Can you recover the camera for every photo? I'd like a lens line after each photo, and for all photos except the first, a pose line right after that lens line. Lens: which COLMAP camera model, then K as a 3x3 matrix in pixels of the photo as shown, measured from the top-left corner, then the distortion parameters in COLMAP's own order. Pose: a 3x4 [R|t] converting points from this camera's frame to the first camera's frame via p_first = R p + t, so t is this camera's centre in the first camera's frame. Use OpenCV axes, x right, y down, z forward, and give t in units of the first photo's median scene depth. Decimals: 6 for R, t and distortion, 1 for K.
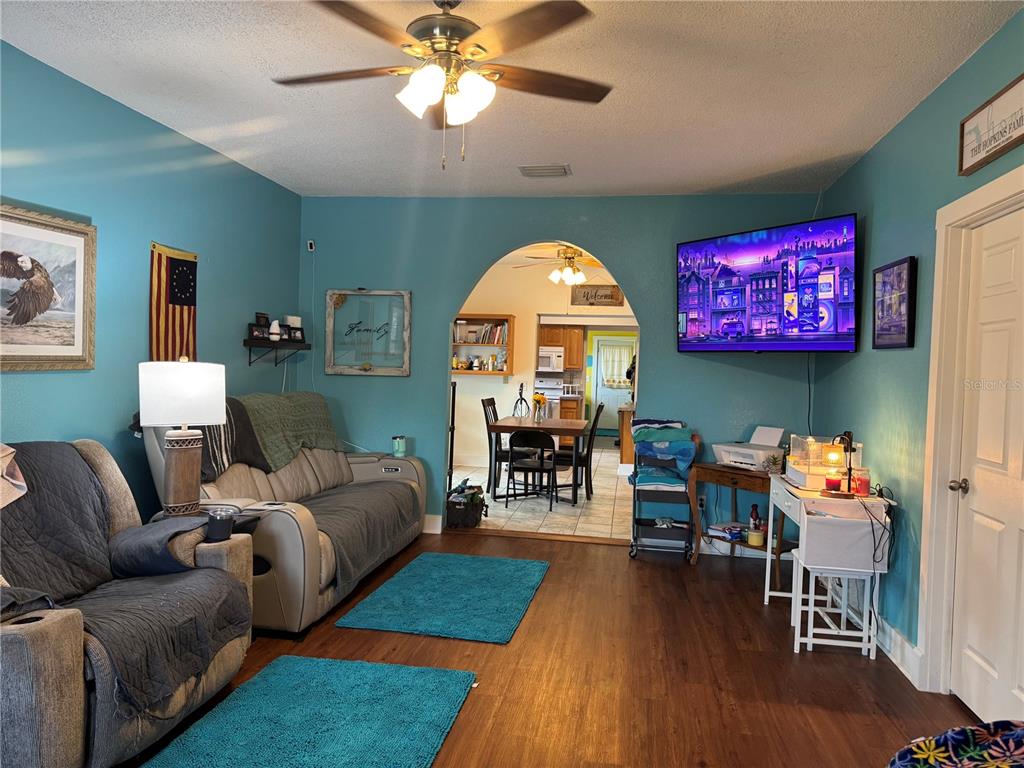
lens RADIAL K [[711.2, 0, 512.0], [0, 711.2, 384.0], [0, 0, 1]] dist [0.077683, -0.000234]
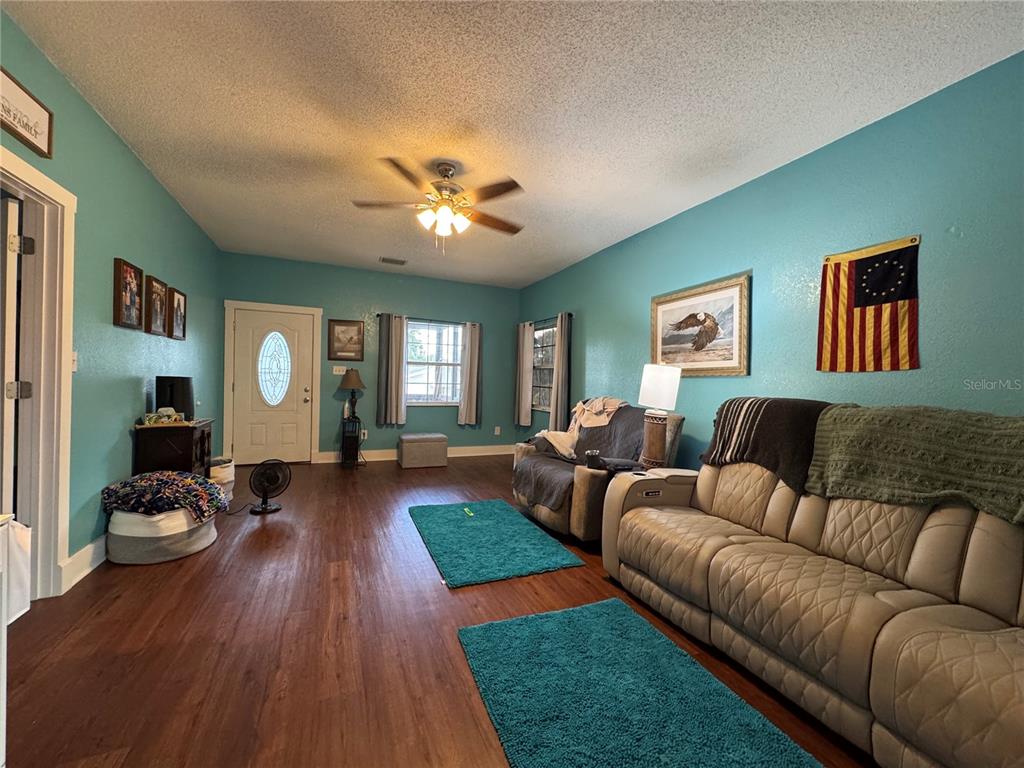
lens RADIAL K [[410.2, 0, 512.0], [0, 410.2, 384.0], [0, 0, 1]] dist [-0.002384, -0.000579]
pose [[-0.836517, -0.053388, -0.545334, 0.247007], [-0.070551, 0.997452, 0.010572, 0.021013], [0.543380, 0.047317, -0.838152, 1.476660]]
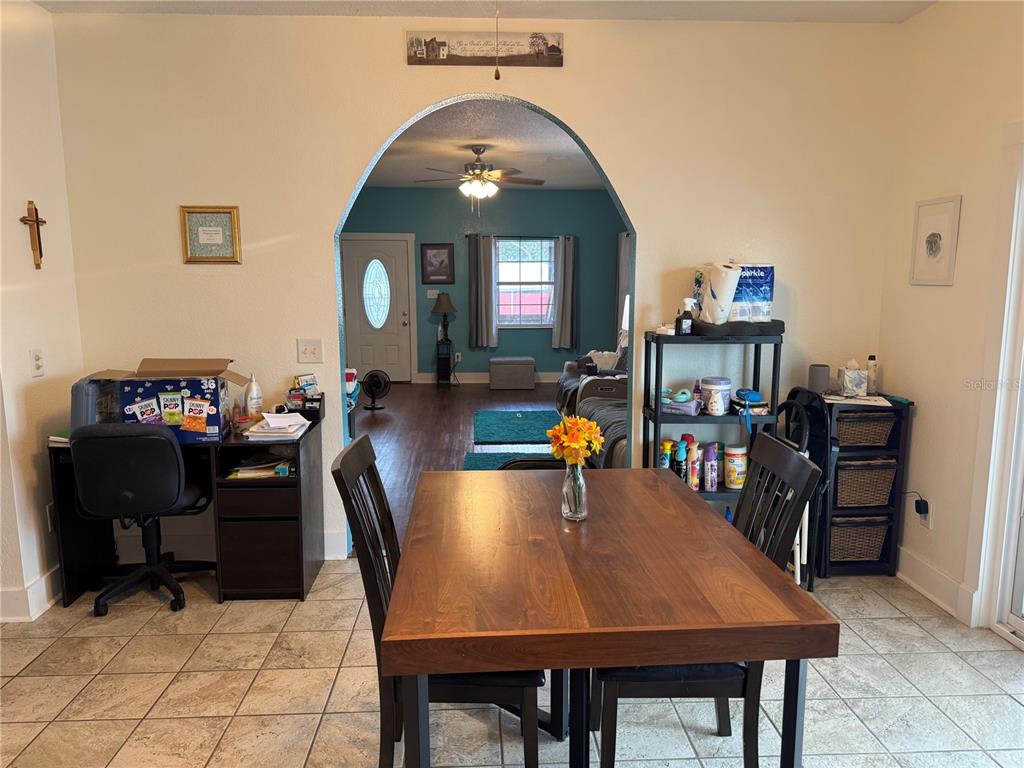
lens RADIAL K [[711.2, 0, 512.0], [0, 711.2, 384.0], [0, 0, 1]] dist [0.077683, -0.000234]
pose [[-0.974166, -0.000081, -0.225835, 0.275959], [-0.037775, 0.985970, 0.162593, -0.093097], [0.222653, 0.166924, -0.960501, 2.680770]]
